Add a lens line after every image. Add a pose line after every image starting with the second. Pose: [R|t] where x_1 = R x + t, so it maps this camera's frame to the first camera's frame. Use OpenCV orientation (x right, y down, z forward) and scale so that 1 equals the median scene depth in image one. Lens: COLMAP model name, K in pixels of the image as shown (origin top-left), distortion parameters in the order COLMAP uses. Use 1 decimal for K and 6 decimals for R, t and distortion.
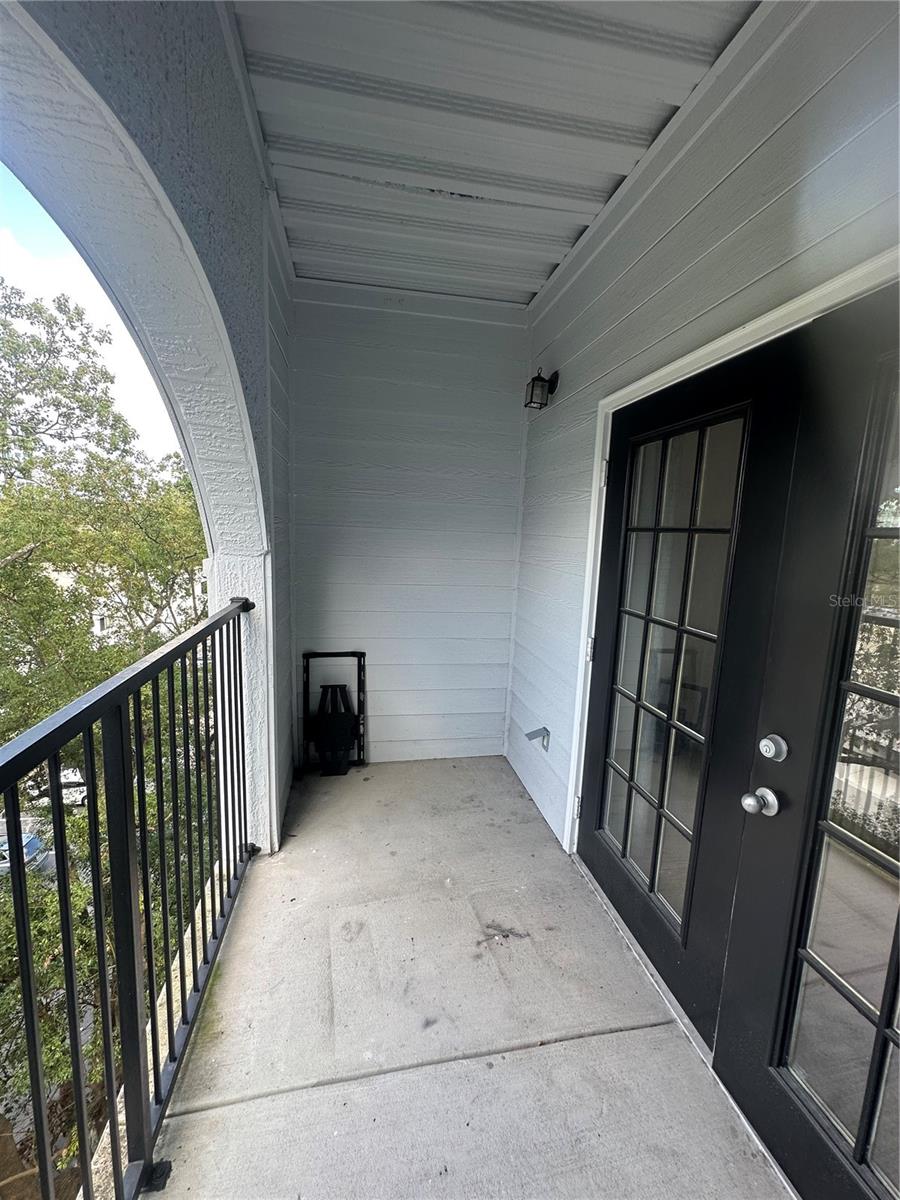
lens RADIAL K [[480.0, 0, 446.0], [0, 480.0, 597.3], [0, 0, 1]] dist [-0.003072, 0.000156]
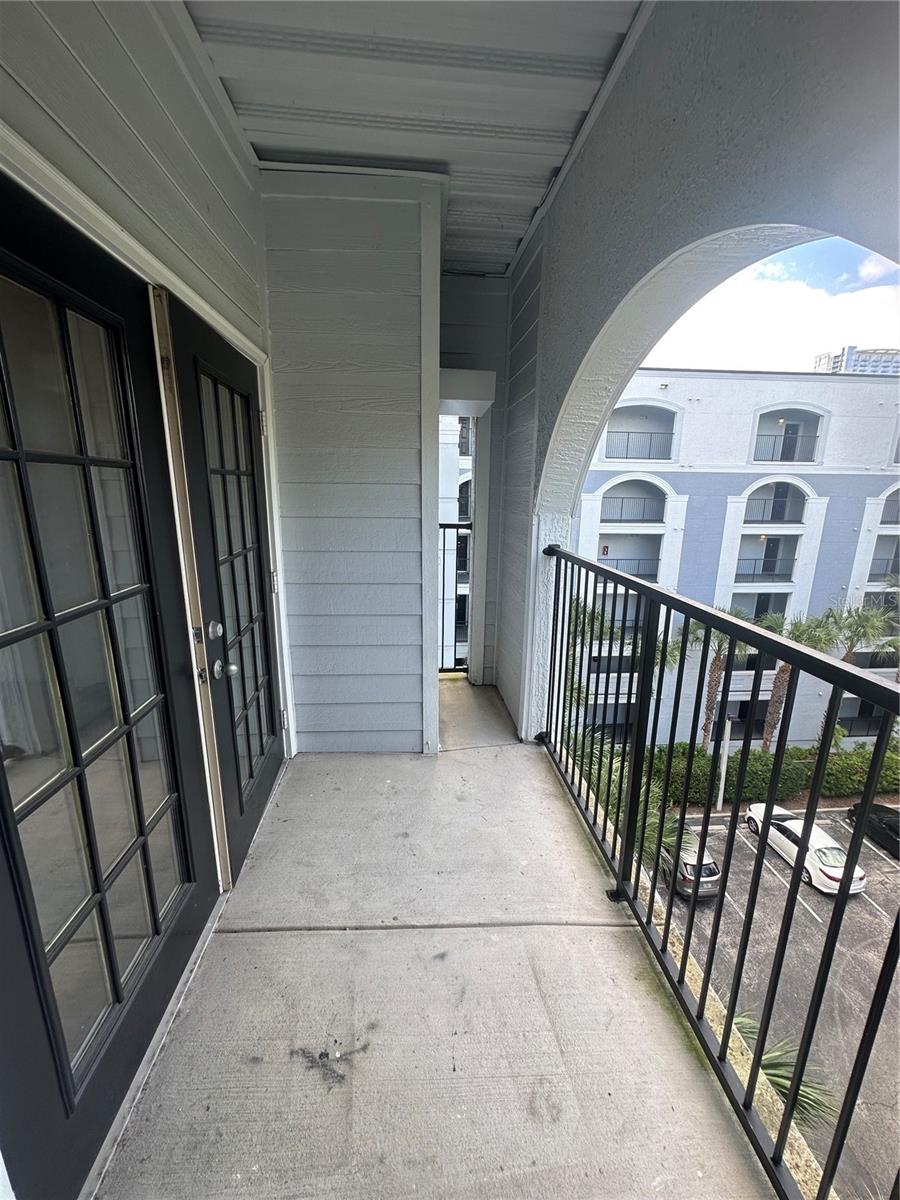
lens RADIAL K [[480.0, 0, 450.0], [0, 480.0, 599.2], [0, 0, 1]] dist [-0.003072, 0.000156]
pose [[-0.993158, -0.075262, 0.089293, -0.085467], [-0.037479, 0.929598, 0.366666, -0.221962], [-0.110603, 0.360810, -0.926058, 1.609649]]
